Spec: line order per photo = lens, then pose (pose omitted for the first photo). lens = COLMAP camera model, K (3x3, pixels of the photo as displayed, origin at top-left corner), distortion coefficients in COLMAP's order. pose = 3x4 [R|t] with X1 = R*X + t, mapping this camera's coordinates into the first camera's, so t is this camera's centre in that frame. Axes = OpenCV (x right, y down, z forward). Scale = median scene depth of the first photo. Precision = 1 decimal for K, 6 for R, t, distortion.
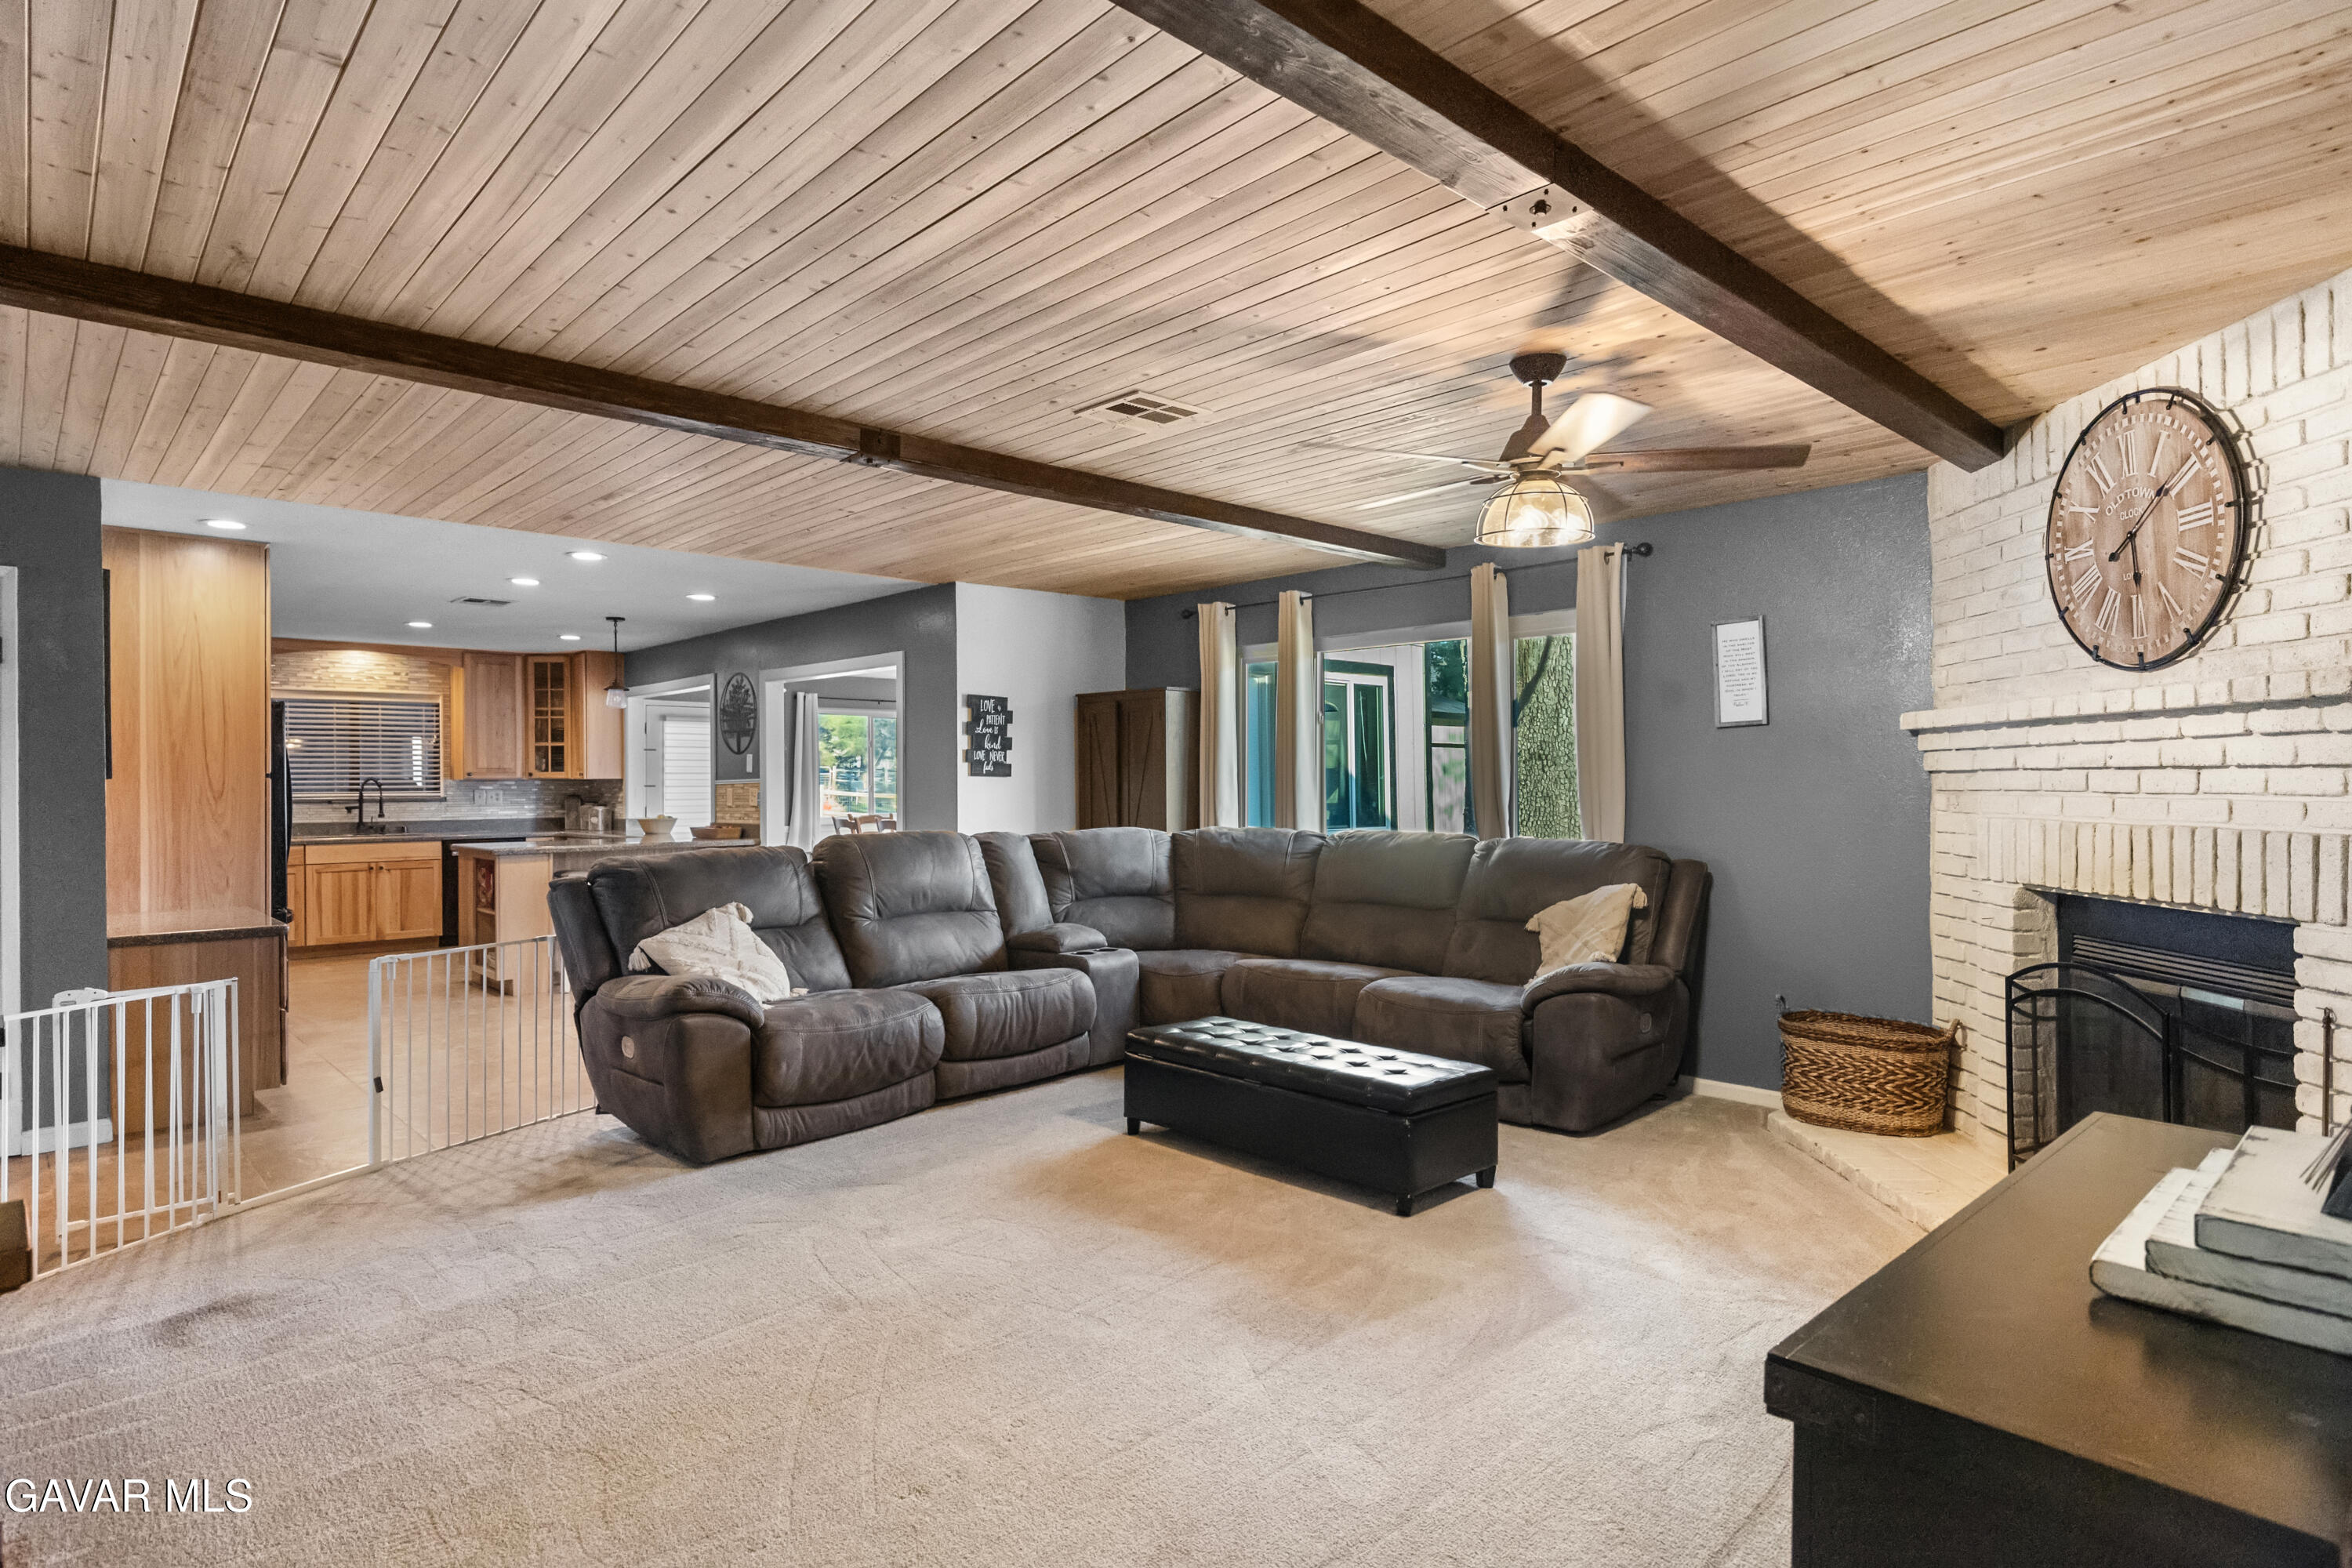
lens RADIAL K [[1247.1, 0, 1182.0], [0, 1247.1, 781.8], [0, 0, 1]] dist [0.001312, 0.000242]
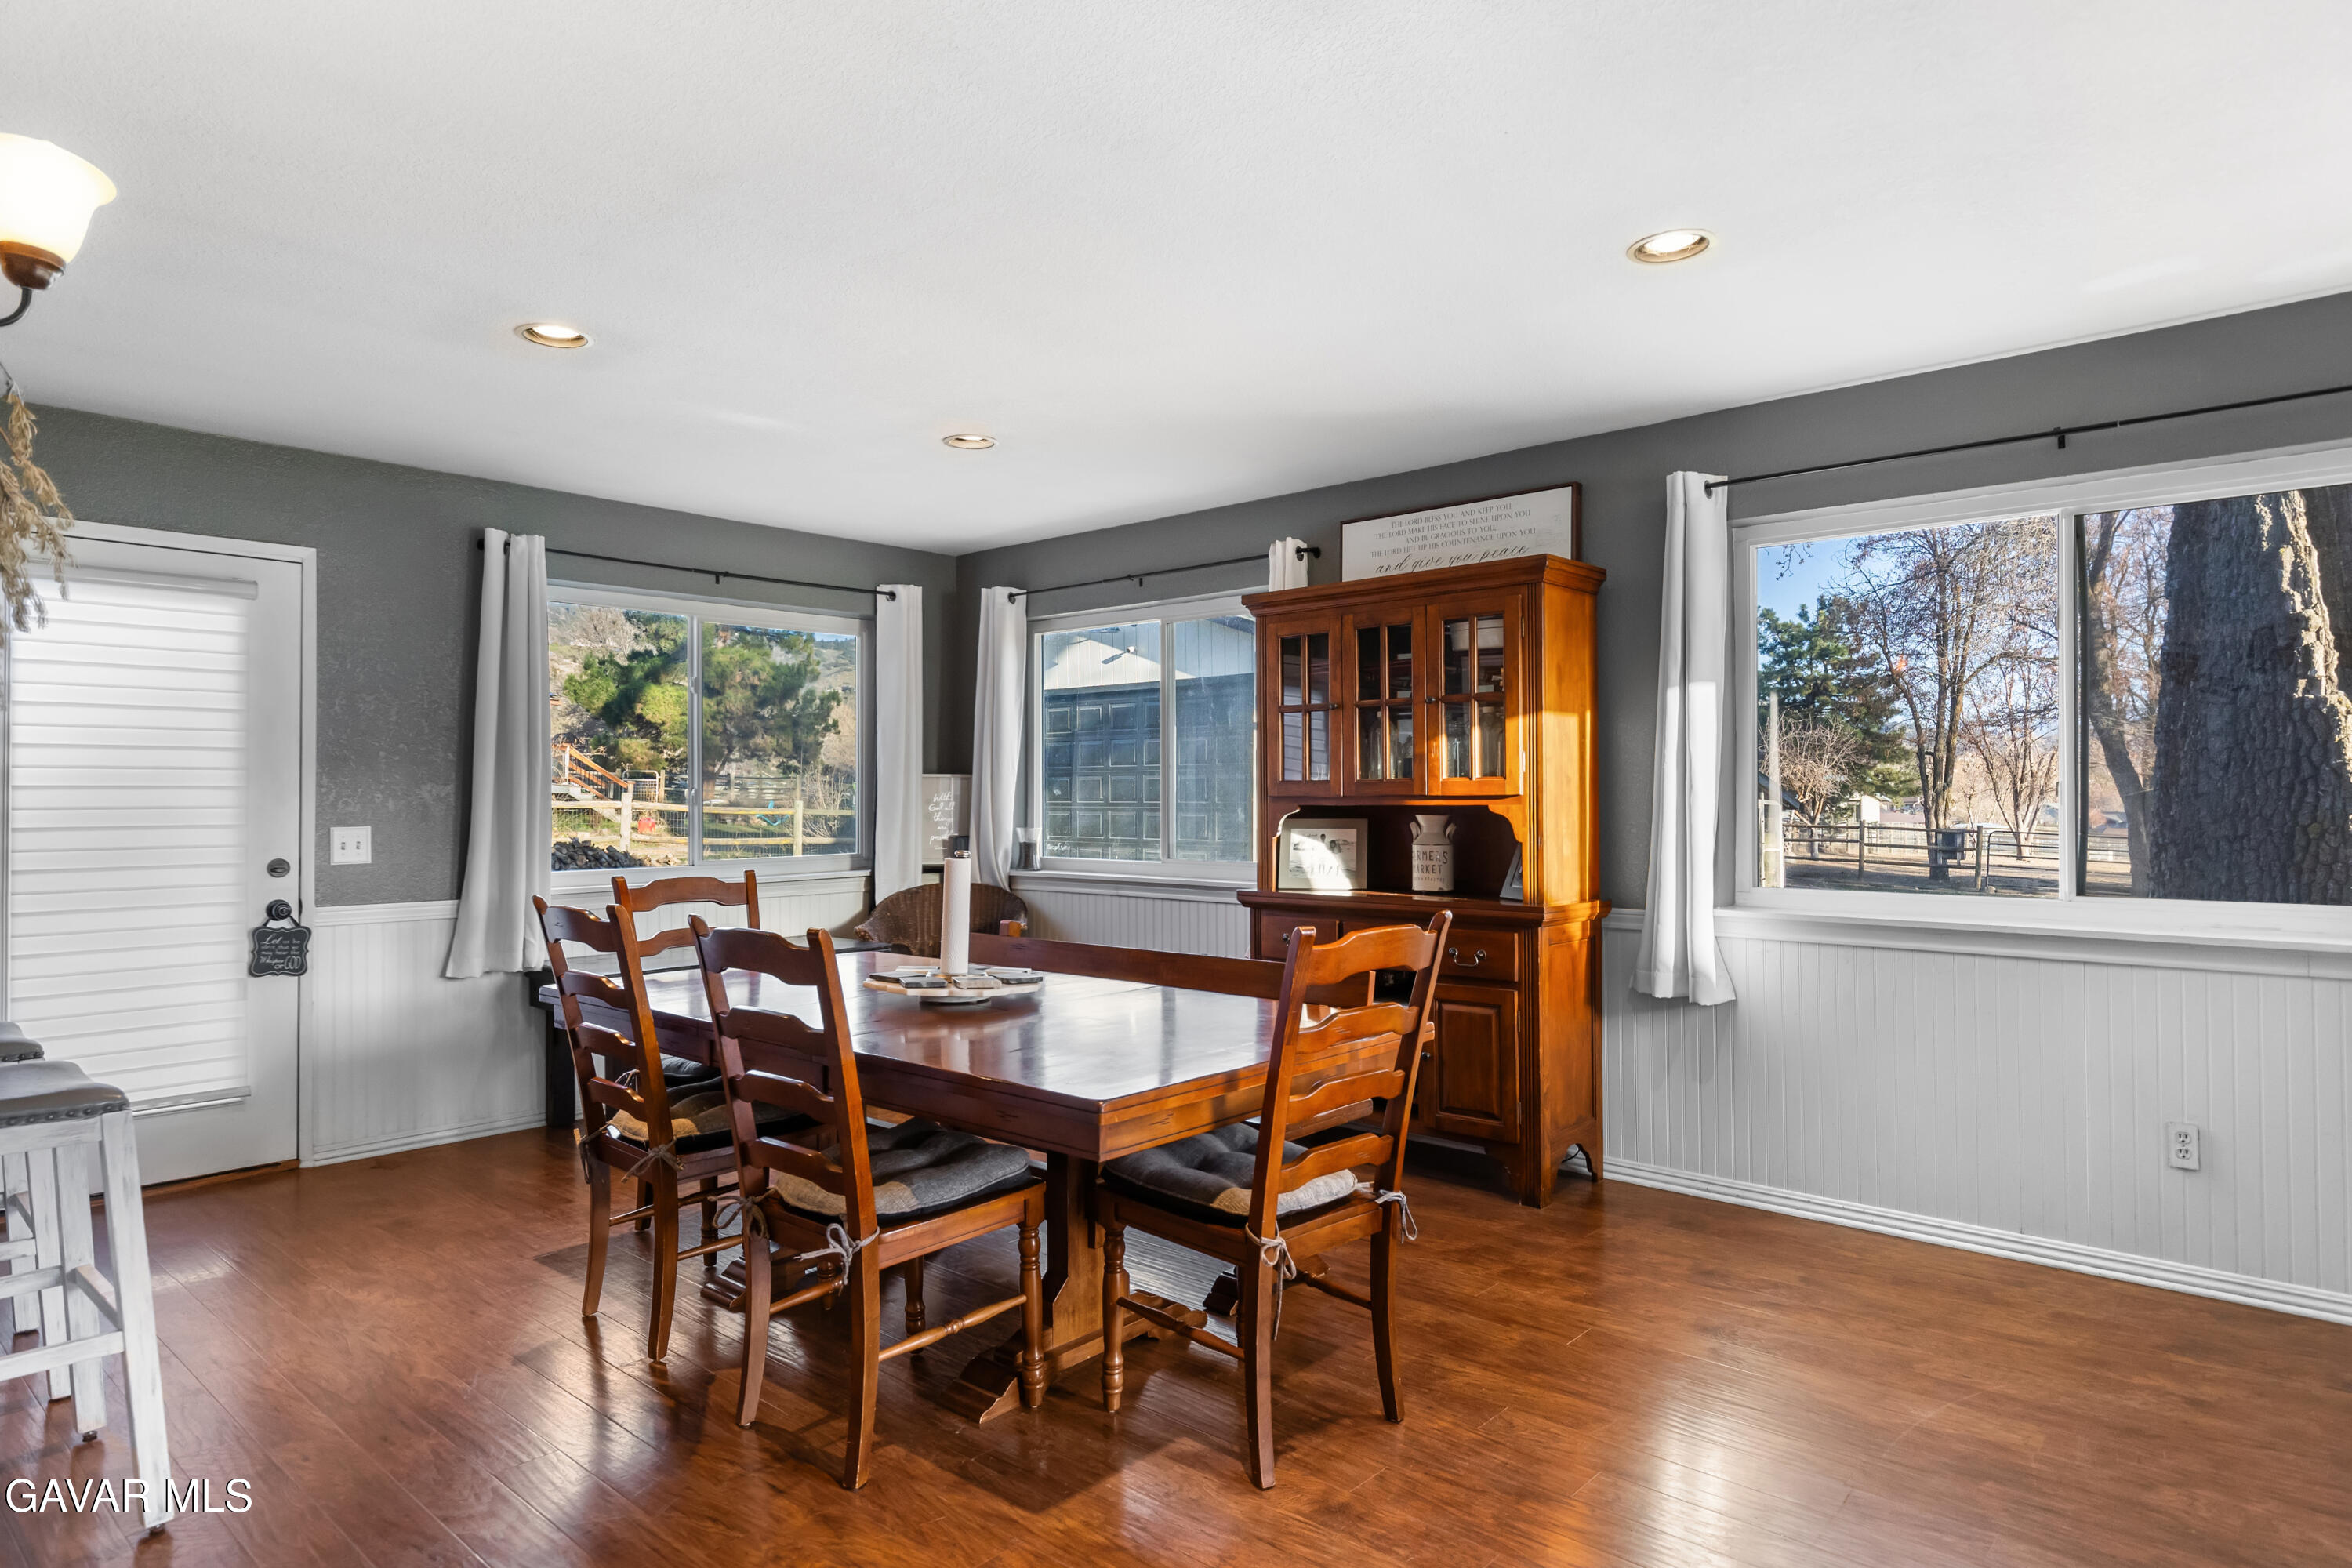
lens RADIAL K [[1332.1, 0, 1169.5], [0, 1332.1, 780.0], [0, 0, 1]] dist [0.004018, -0.000613]
pose [[0.995024, 0.002296, 0.099607, -0.189456], [-0.001406, 0.999958, -0.009005, 0.005202], [-0.099623, 0.008820, 0.994986, 0.756719]]
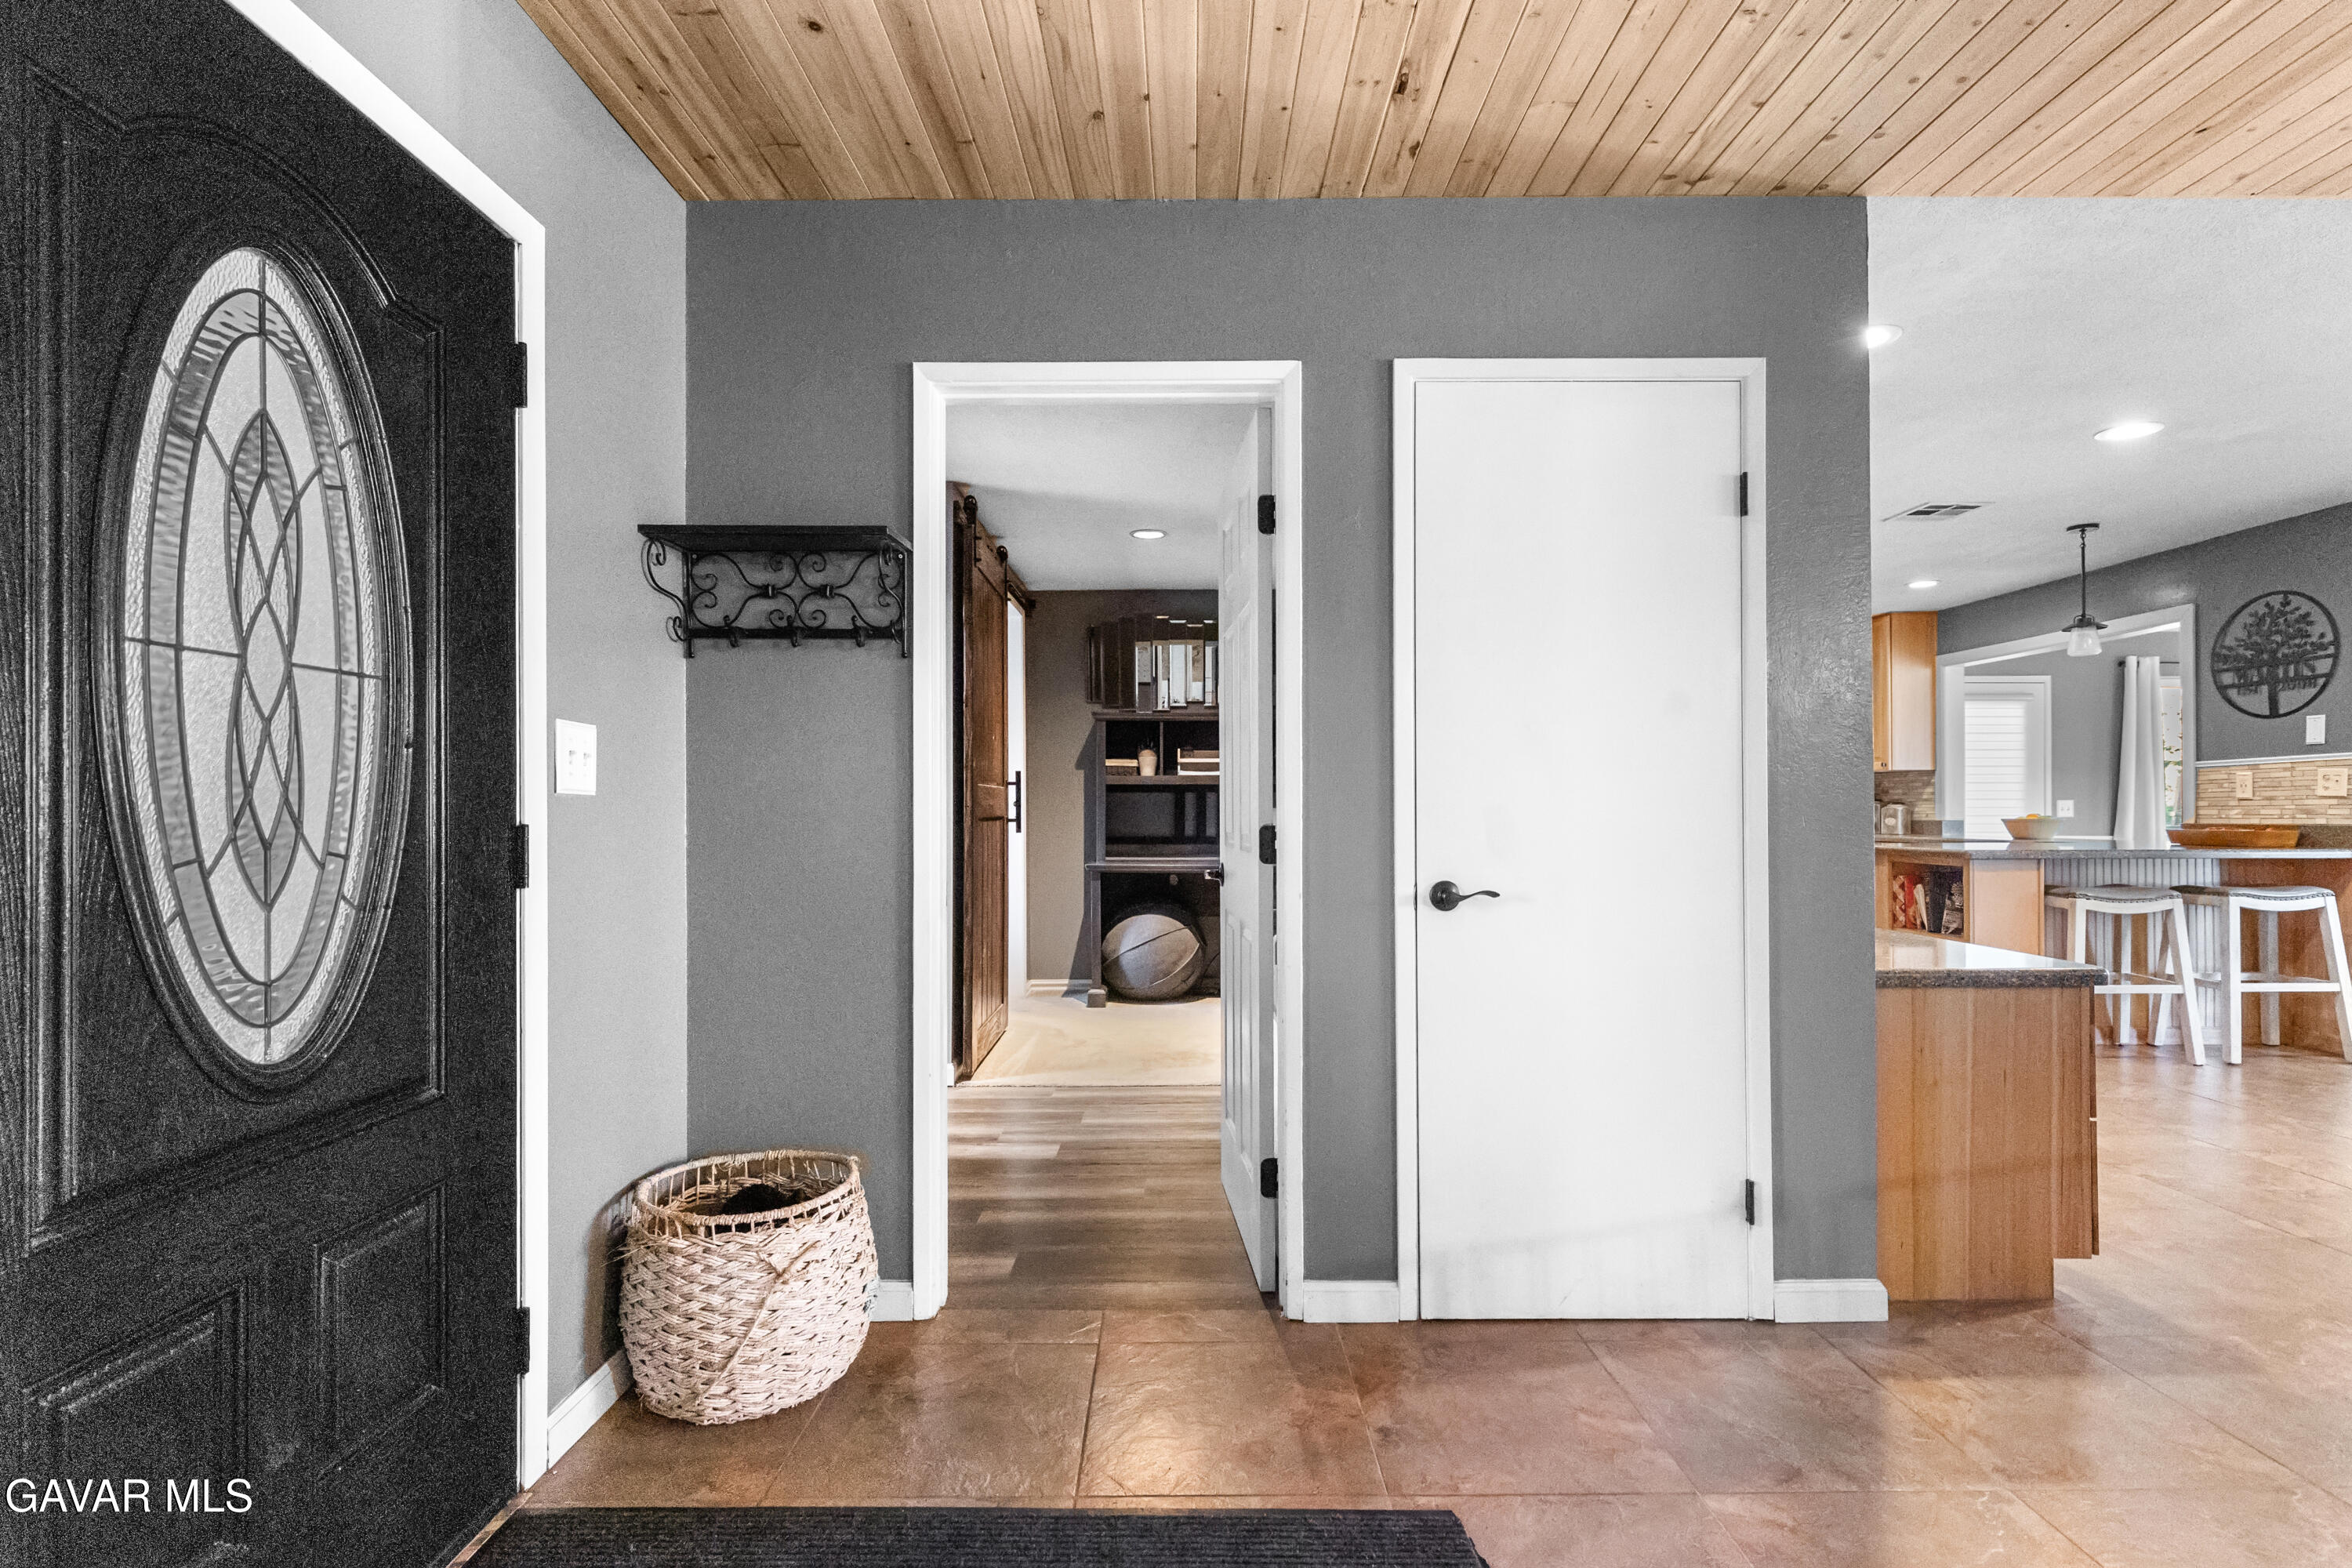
lens RADIAL K [[1076.7, 0, 1181.0], [0, 1076.7, 797.6], [0, 0, 1]] dist [-0.001257, -0.000668]
pose [[0.719339, -0.002302, -0.694655, -0.342097], [-0.002137, 0.999982, -0.005527, 0.021587], [0.694656, 0.005460, 0.719322, 0.187283]]
